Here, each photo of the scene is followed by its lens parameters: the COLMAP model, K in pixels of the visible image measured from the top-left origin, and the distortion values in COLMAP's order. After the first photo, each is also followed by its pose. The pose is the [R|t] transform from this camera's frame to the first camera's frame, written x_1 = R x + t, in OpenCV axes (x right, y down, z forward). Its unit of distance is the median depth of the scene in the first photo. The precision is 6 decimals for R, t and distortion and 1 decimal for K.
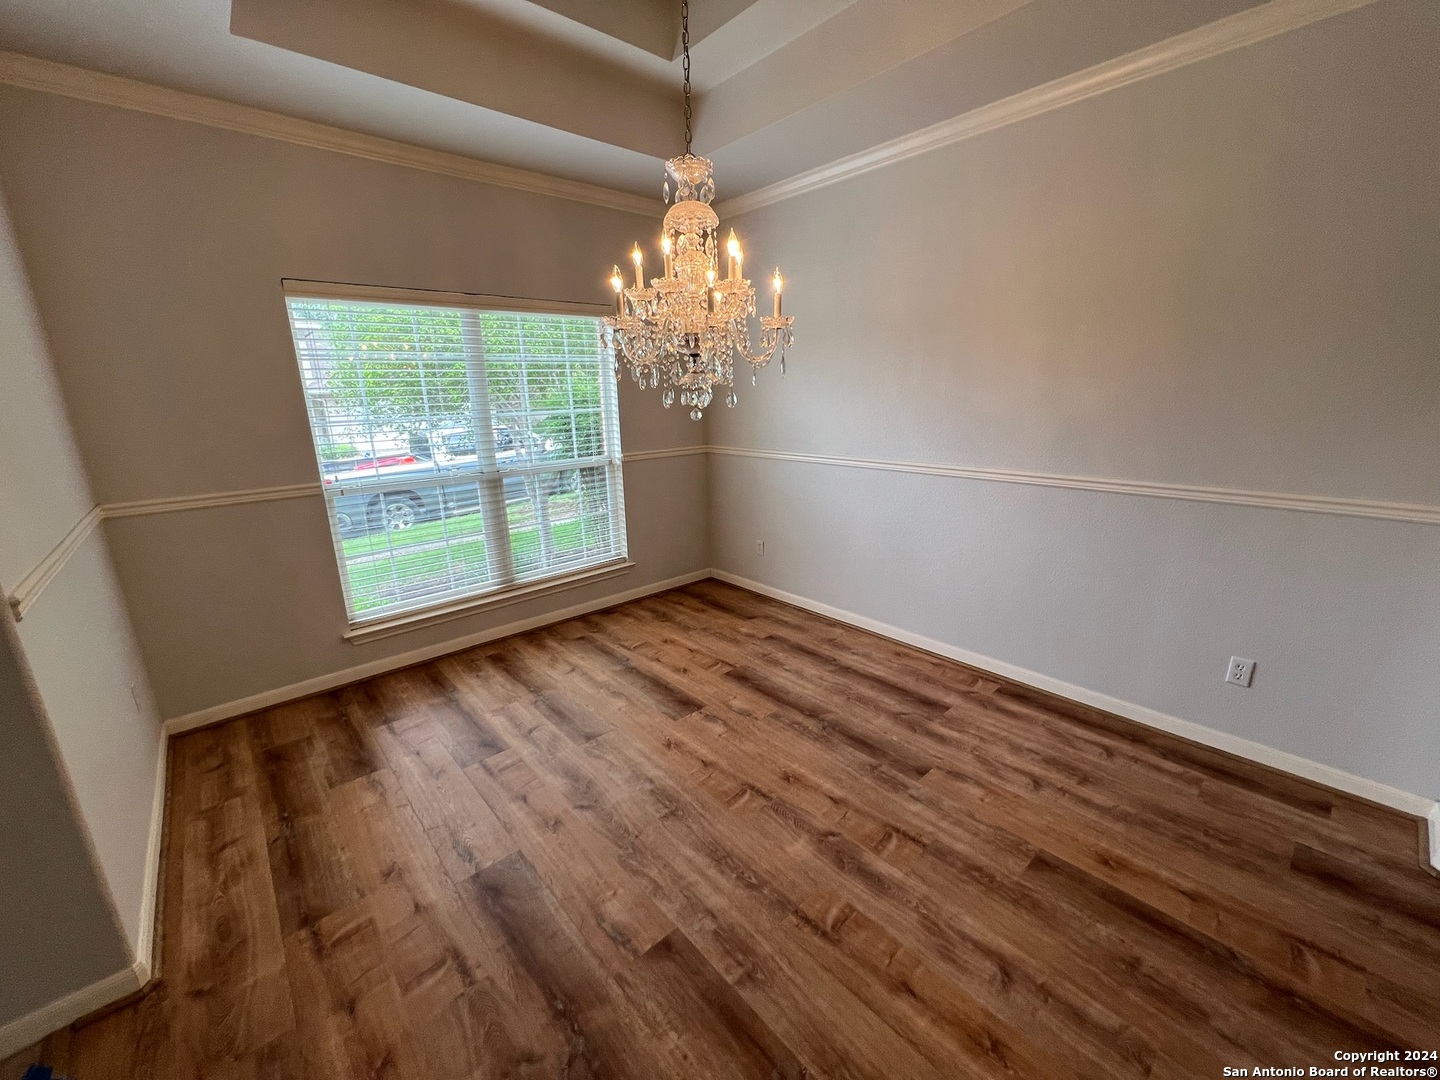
lens RADIAL K [[577.1, 0, 720.3], [0, 577.1, 540.9], [0, 0, 1]] dist [0.001473, 0.000039]
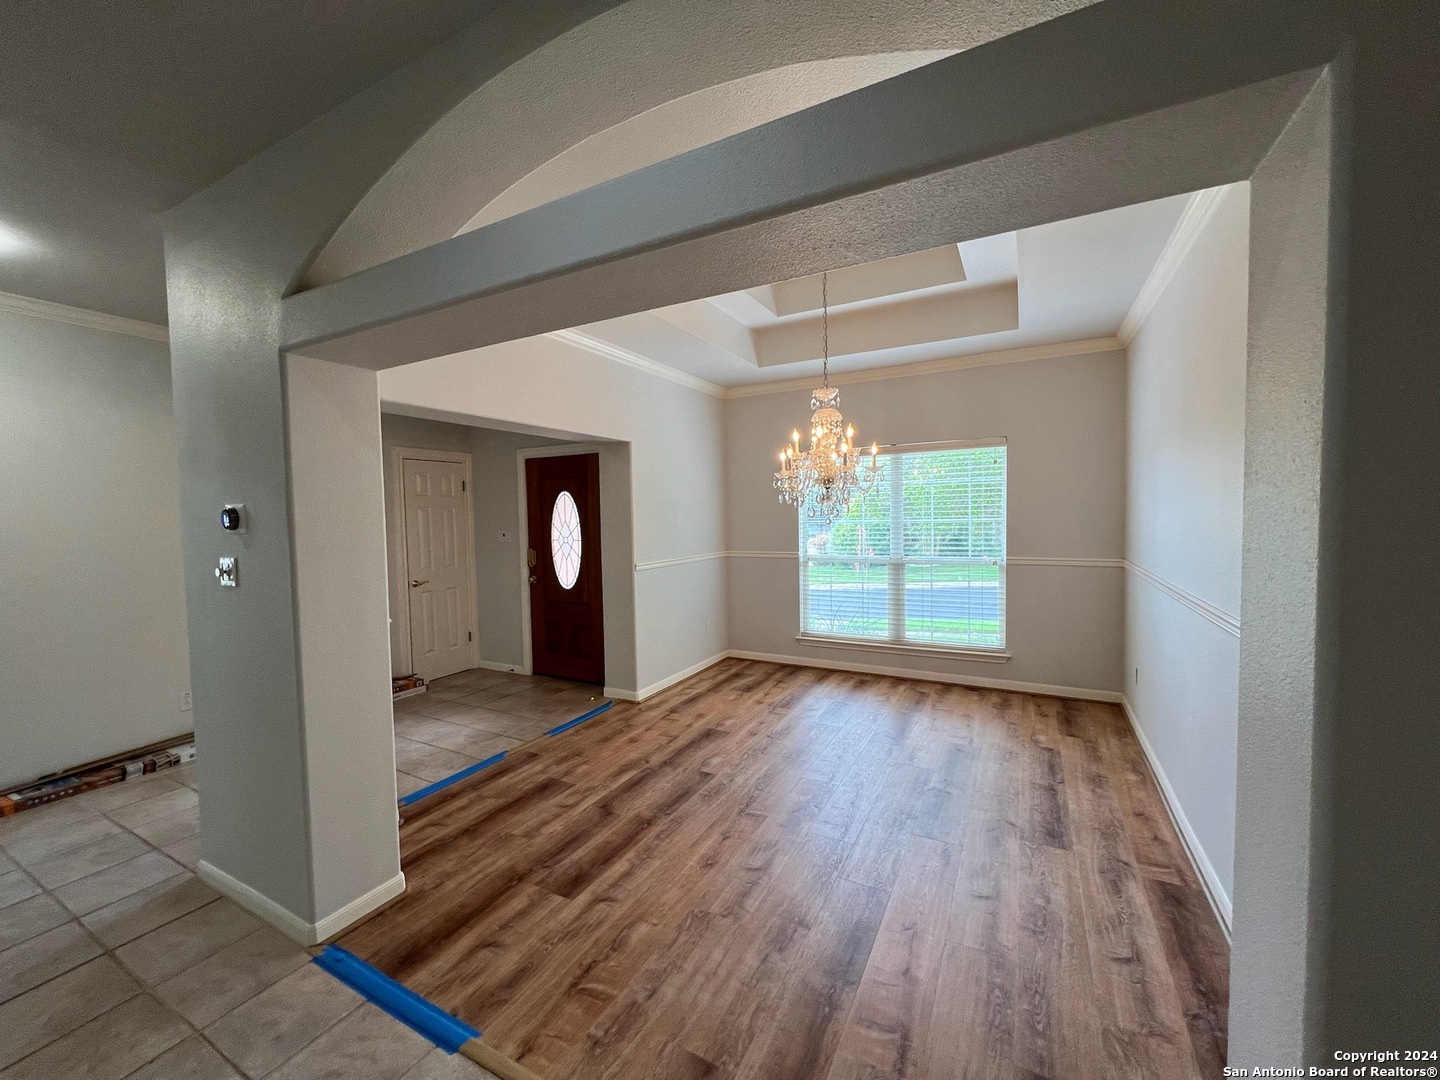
lens RADIAL K [[577.1, 0, 725.8], [0, 577.1, 540.4], [0, 0, 1]] dist [0.001473, 0.000039]
pose [[0.358183, 0.061081, -0.931651, 0.849065], [-0.225302, 0.974023, -0.022761, -0.037177], [0.906060, 0.218056, 0.362640, 0.063748]]
